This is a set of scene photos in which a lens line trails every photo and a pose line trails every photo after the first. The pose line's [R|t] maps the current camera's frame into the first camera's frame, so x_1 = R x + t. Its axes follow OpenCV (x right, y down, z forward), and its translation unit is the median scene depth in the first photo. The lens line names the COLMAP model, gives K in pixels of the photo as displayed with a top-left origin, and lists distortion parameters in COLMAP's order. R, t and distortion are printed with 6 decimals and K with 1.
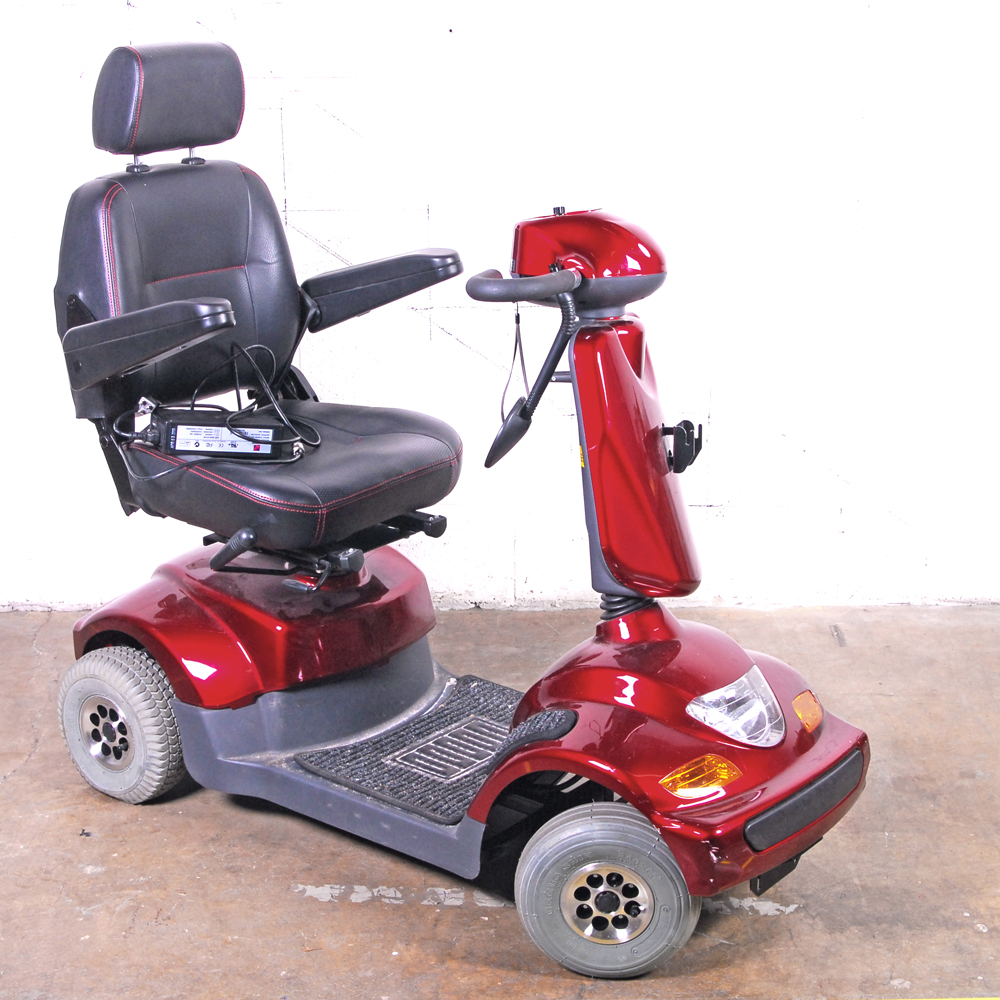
lens RADIAL K [[2180.6, 0, 500.0], [0, 2180.6, 500.0], [0, 0, 1]] dist [-0.018823, 0.199545]
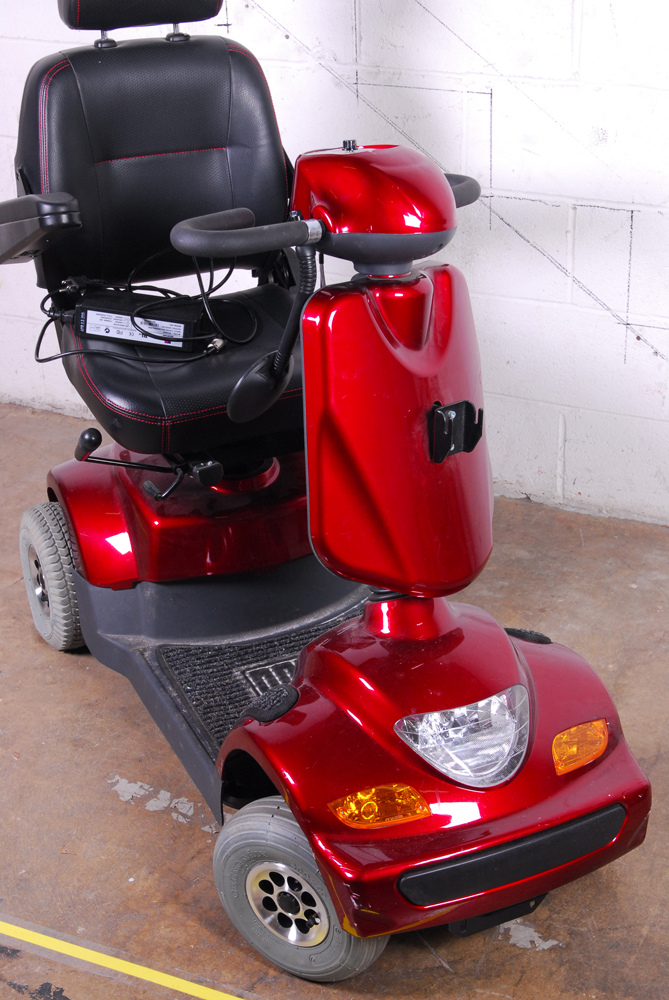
lens RADIAL K [[1690.7, 0, 334.5], [0, 1690.7, 500.0], [0, 0, 1]] dist [0.046754, -0.136591]
pose [[0.884212, 0.186656, -0.428170, 0.307489], [-0.113419, 0.975047, 0.190840, -0.111306], [0.453107, -0.120180, 0.883318, 0.344294]]
